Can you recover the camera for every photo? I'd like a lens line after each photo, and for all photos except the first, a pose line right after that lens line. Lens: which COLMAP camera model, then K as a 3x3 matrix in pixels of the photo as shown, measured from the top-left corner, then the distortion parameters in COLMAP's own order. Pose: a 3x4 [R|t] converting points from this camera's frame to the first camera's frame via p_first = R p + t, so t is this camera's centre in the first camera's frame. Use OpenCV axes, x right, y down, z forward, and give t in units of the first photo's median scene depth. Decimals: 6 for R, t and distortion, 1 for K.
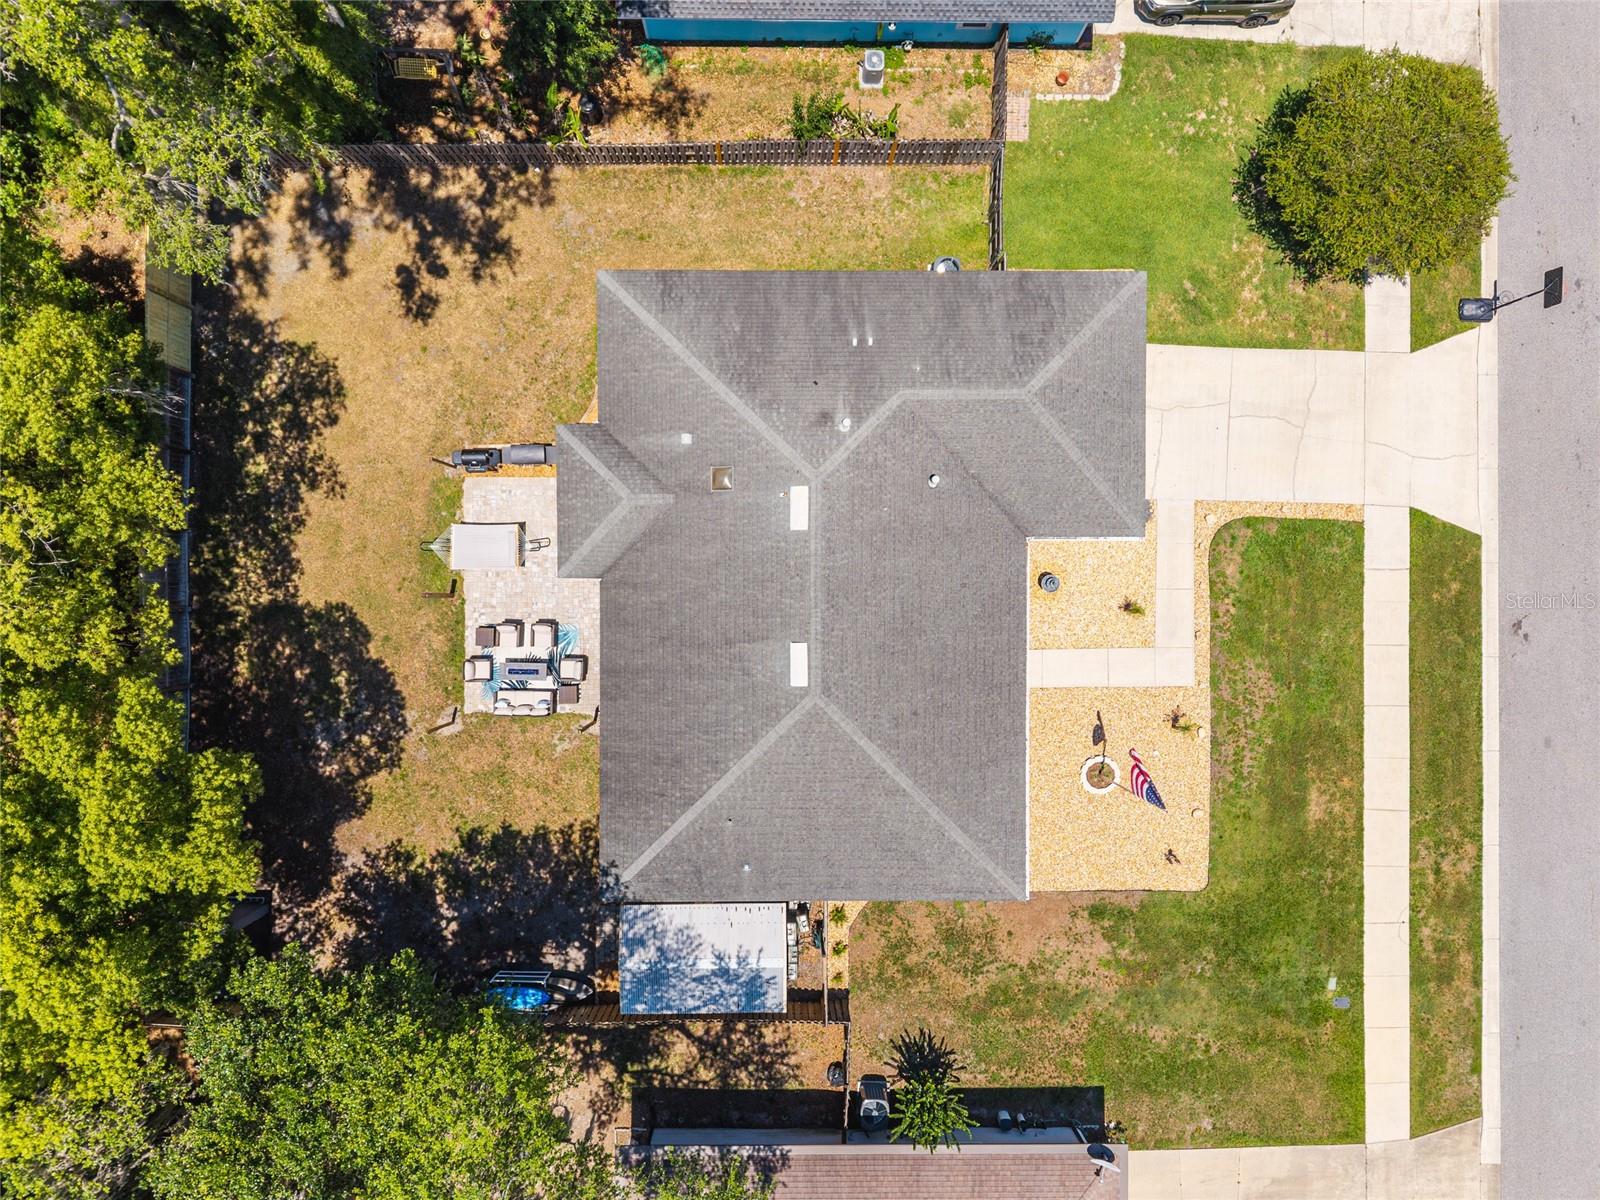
lens RADIAL K [[1061.8, 0, 791.1], [0, 1061.8, 620.7], [0, 0, 1]] dist [0.006900, -0.002124]
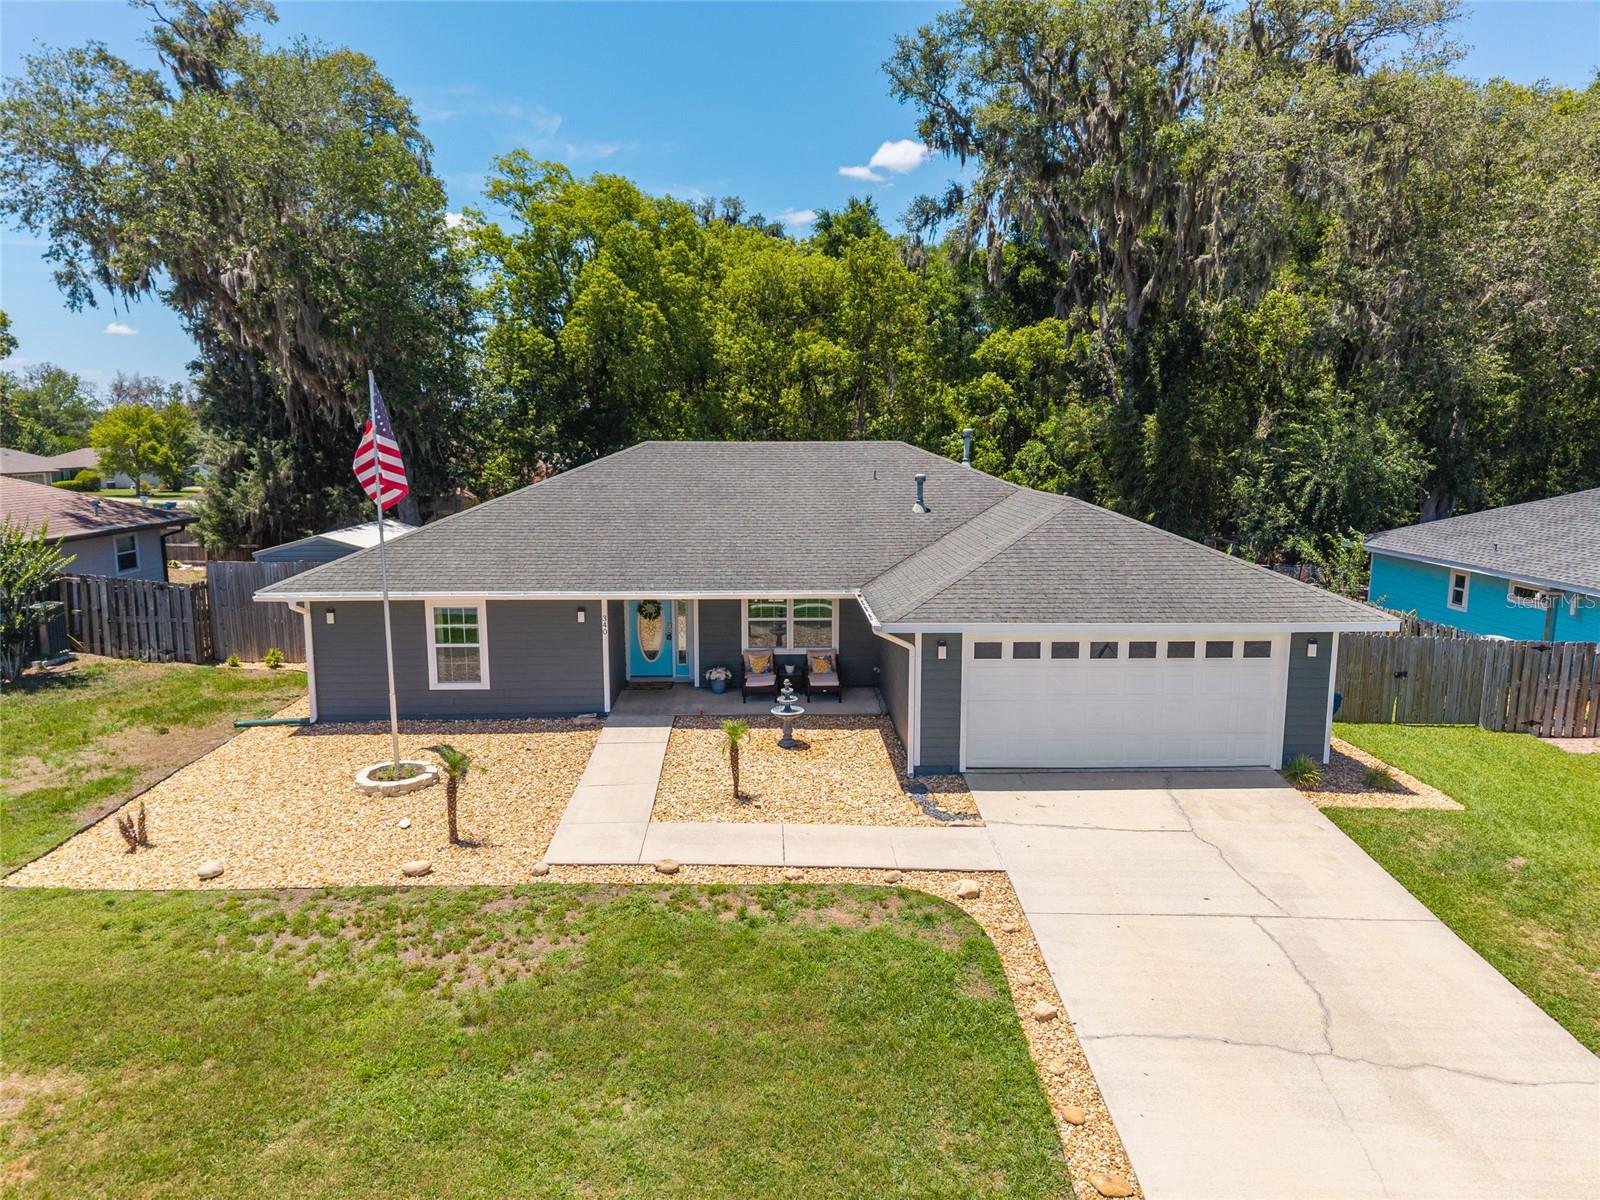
lens RADIAL K [[1061.8, 0, 791.1], [0, 1061.8, 620.7], [0, 0, 1]] dist [0.006900, -0.002124]
pose [[0.029561, 0.167836, -0.985372, 0.759886], [-0.999269, -0.018930, -0.033202, -0.017527], [-0.024225, 0.985633, 0.167153, 0.846504]]
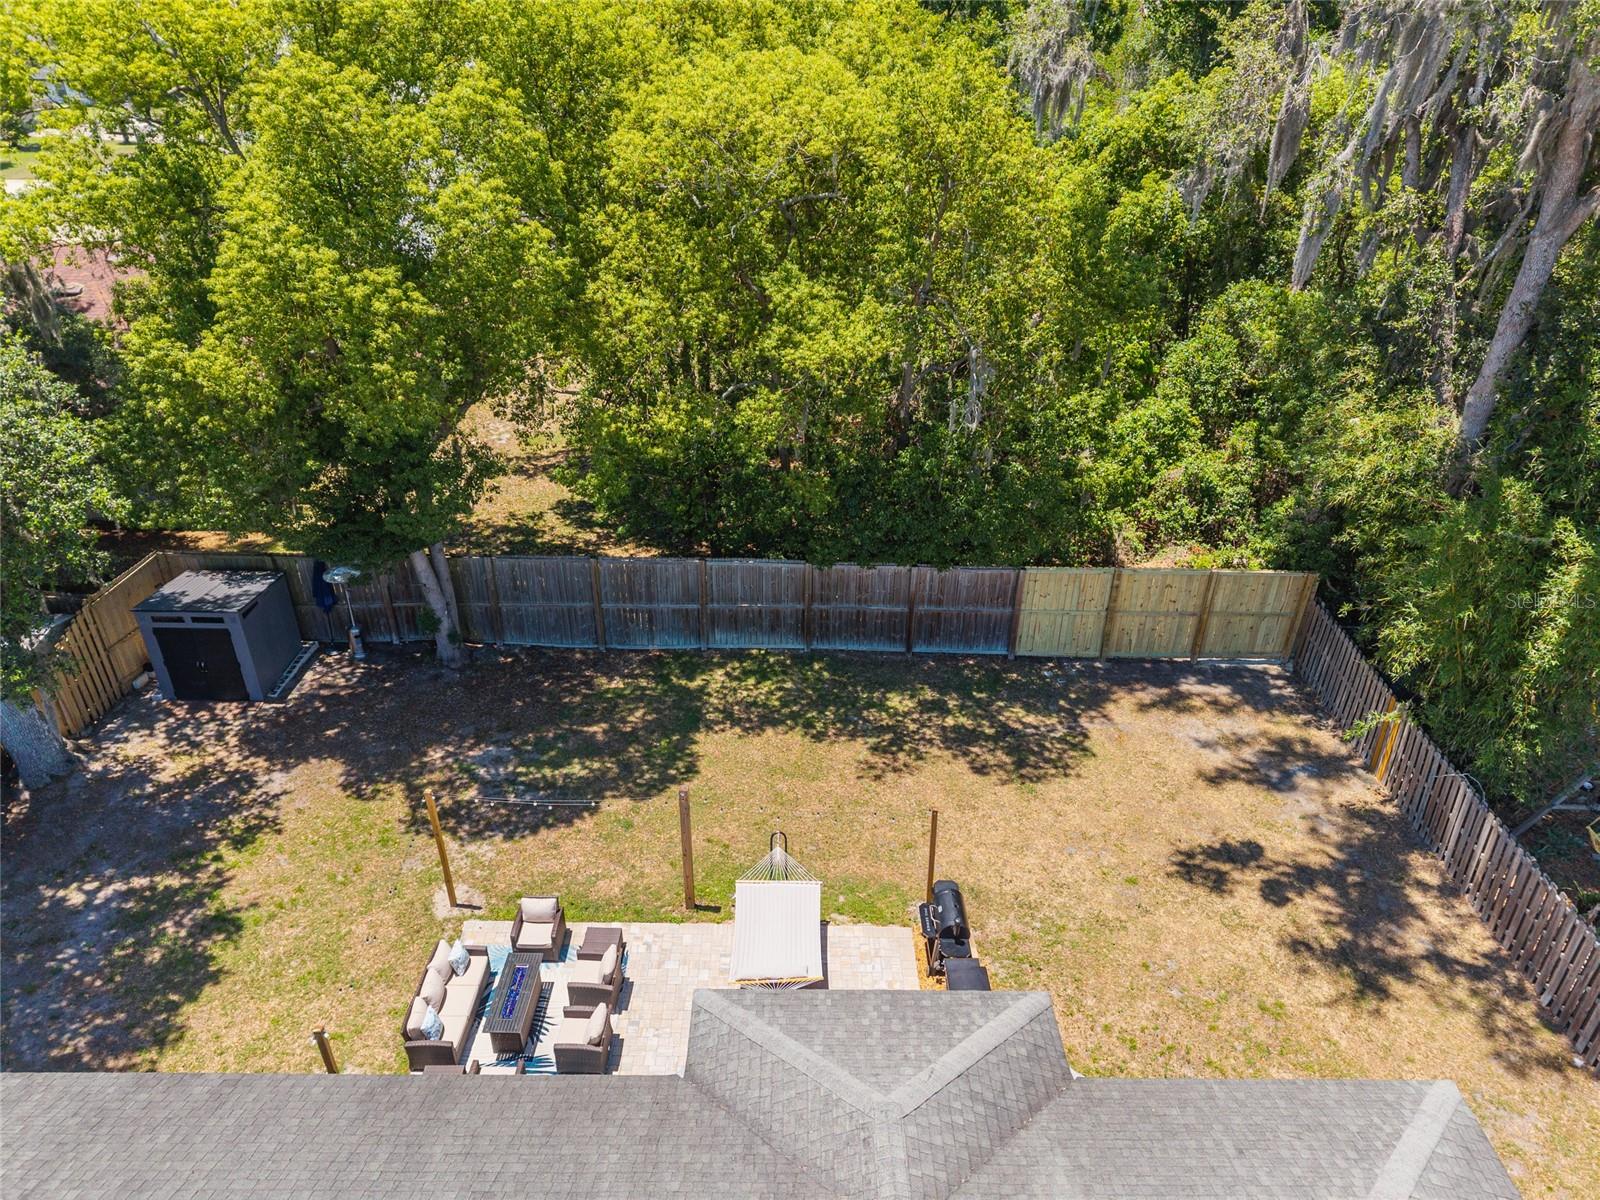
lens RADIAL K [[1061.8, 0, 791.1], [0, 1061.8, 620.7], [0, 0, 1]] dist [0.006900, -0.002124]
pose [[-0.000764, 0.531131, -0.847289, 0.064406], [-0.999758, -0.019016, -0.011019, -0.065636], [-0.021965, 0.847076, 0.531018, 0.584755]]
